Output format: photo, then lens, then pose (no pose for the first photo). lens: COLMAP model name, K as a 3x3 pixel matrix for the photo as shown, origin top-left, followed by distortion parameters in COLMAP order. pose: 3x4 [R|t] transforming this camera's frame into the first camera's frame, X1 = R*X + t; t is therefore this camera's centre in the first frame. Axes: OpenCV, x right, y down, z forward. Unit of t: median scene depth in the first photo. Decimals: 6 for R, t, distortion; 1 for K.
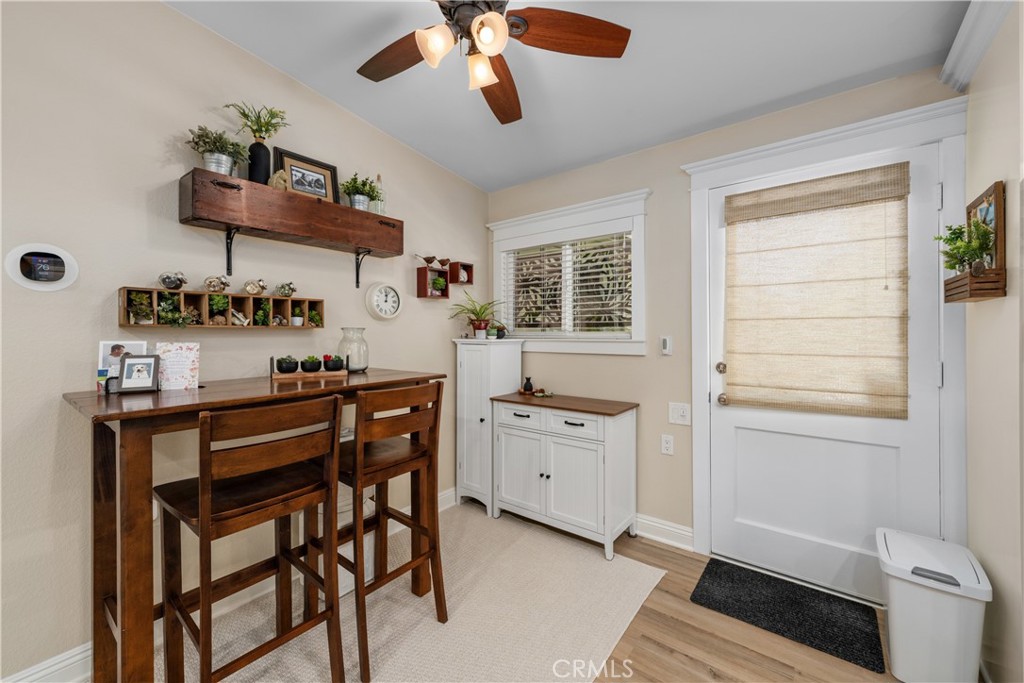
lens RADIAL K [[401.5, 0, 511.9], [0, 401.5, 333.1], [0, 0, 1]] dist [0.001139, 0.000151]
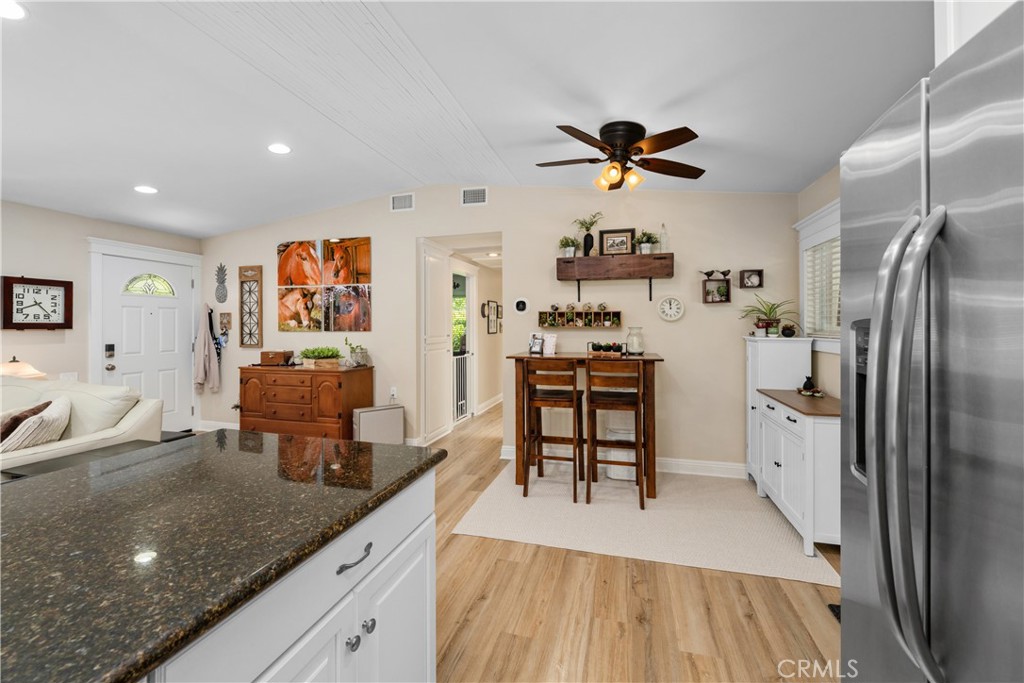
lens RADIAL K [[401.5, 0, 512.4], [0, 401.5, 331.2], [0, 0, 1]] dist [0.001139, 0.000151]
pose [[0.383893, 0.020114, -0.923159, 1.015426], [-0.002839, 0.999784, 0.020603, -0.032191], [0.923373, -0.005289, 0.383867, -0.101581]]
